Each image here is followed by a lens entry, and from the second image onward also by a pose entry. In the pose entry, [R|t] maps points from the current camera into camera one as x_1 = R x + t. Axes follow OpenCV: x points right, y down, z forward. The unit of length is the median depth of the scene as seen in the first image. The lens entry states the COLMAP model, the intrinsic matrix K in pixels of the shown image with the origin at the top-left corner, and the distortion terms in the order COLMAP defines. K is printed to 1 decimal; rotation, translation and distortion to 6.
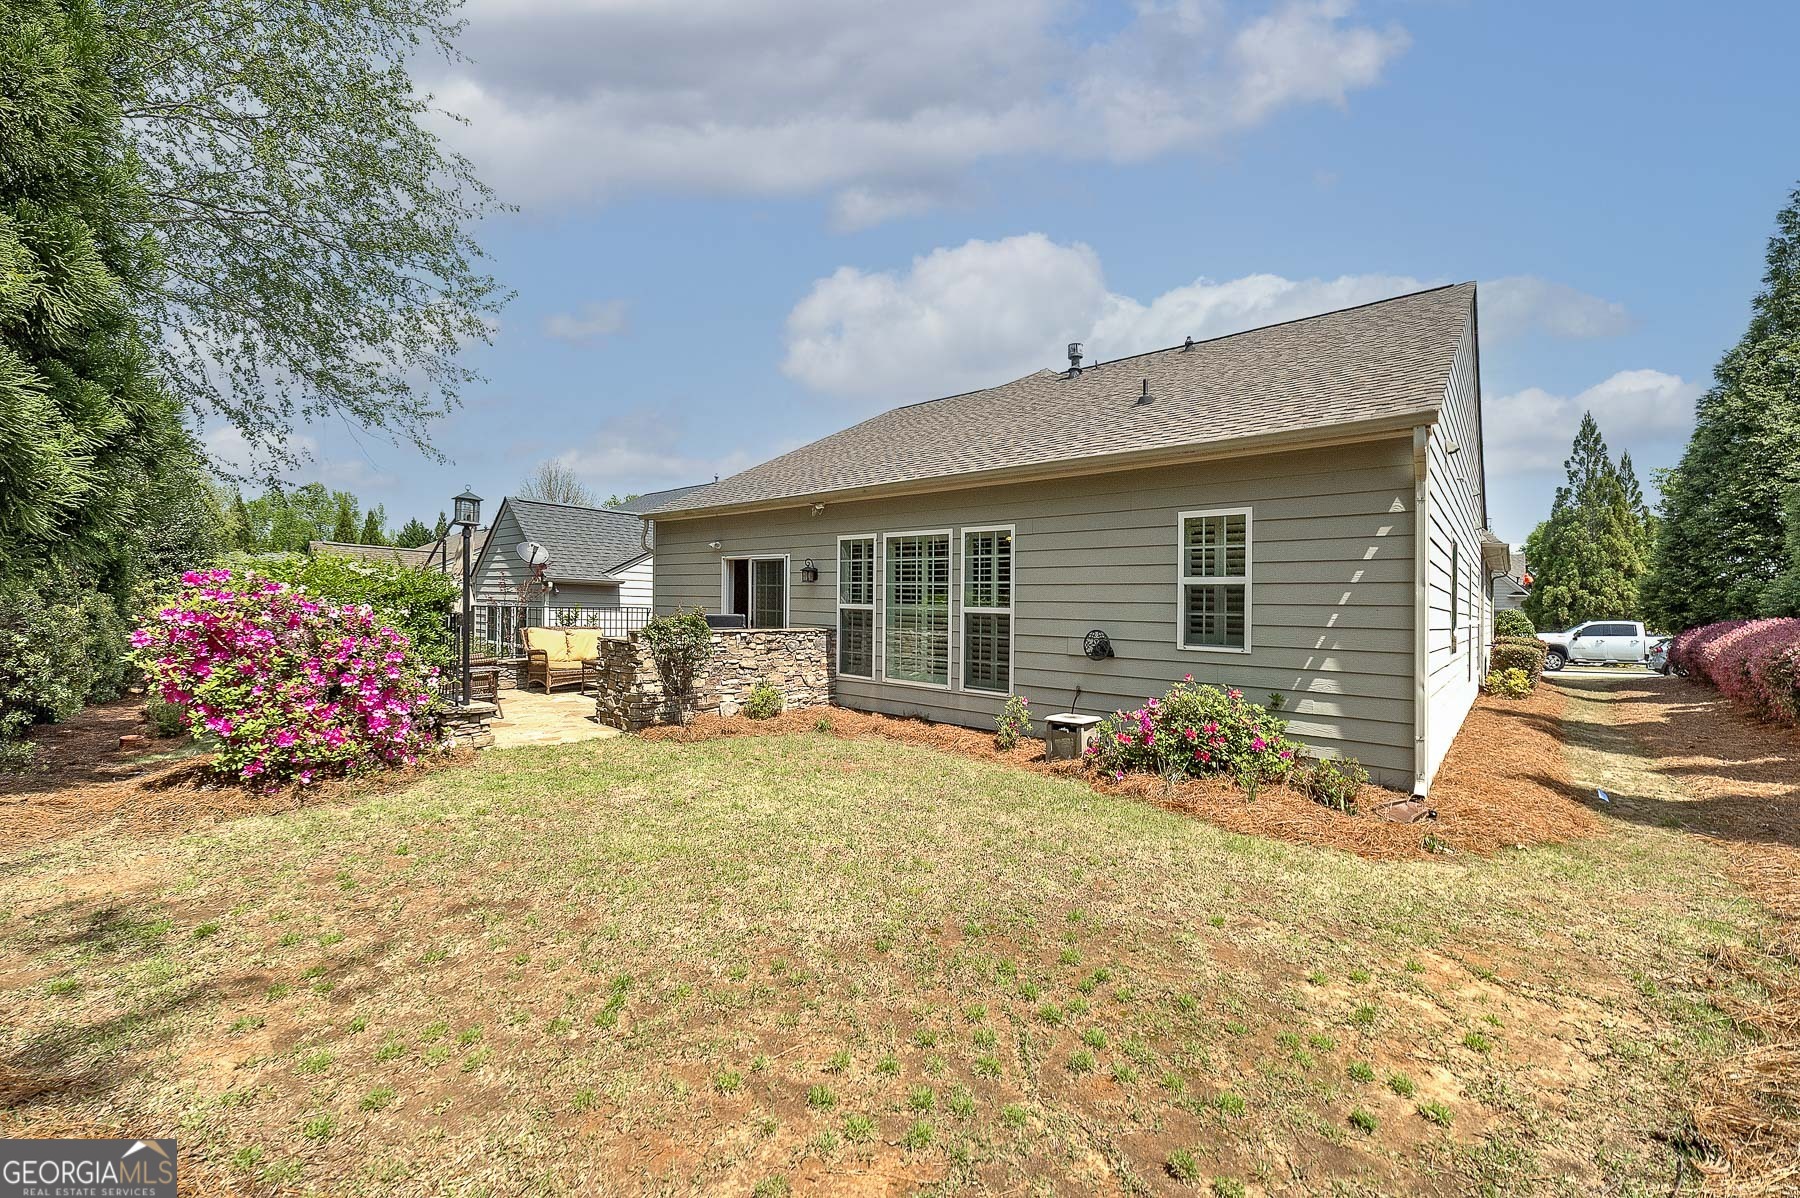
lens RADIAL K [[710.7, 0, 919.7], [0, 710.7, 605.1], [0, 0, 1]] dist [0.000165, -0.000023]
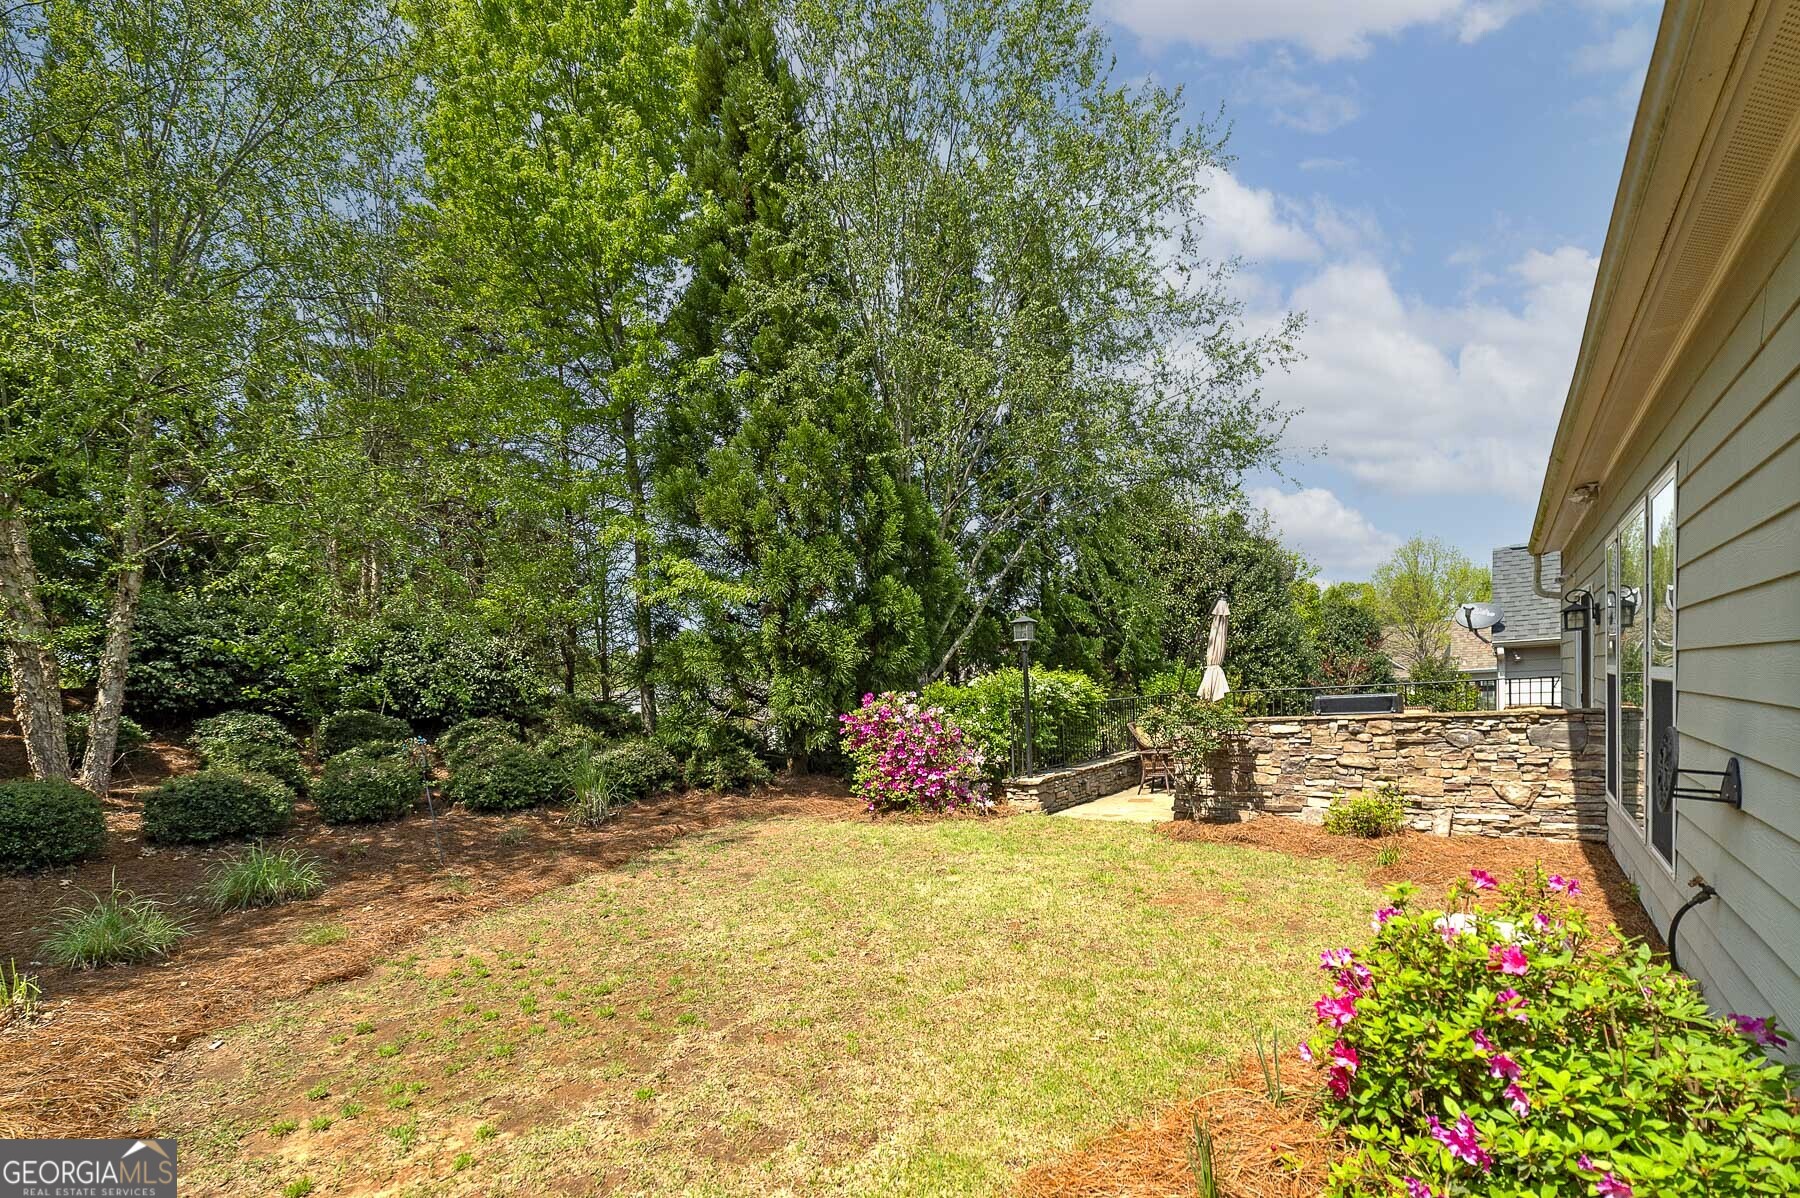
lens RADIAL K [[710.7, 0, 919.7], [0, 710.7, 605.1], [0, 0, 1]] dist [0.000165, -0.000023]
pose [[0.062868, -0.156839, -0.985621, 0.515058], [0.059190, 0.986422, -0.153191, 0.006324], [0.996265, -0.048708, 0.071298, 0.488552]]
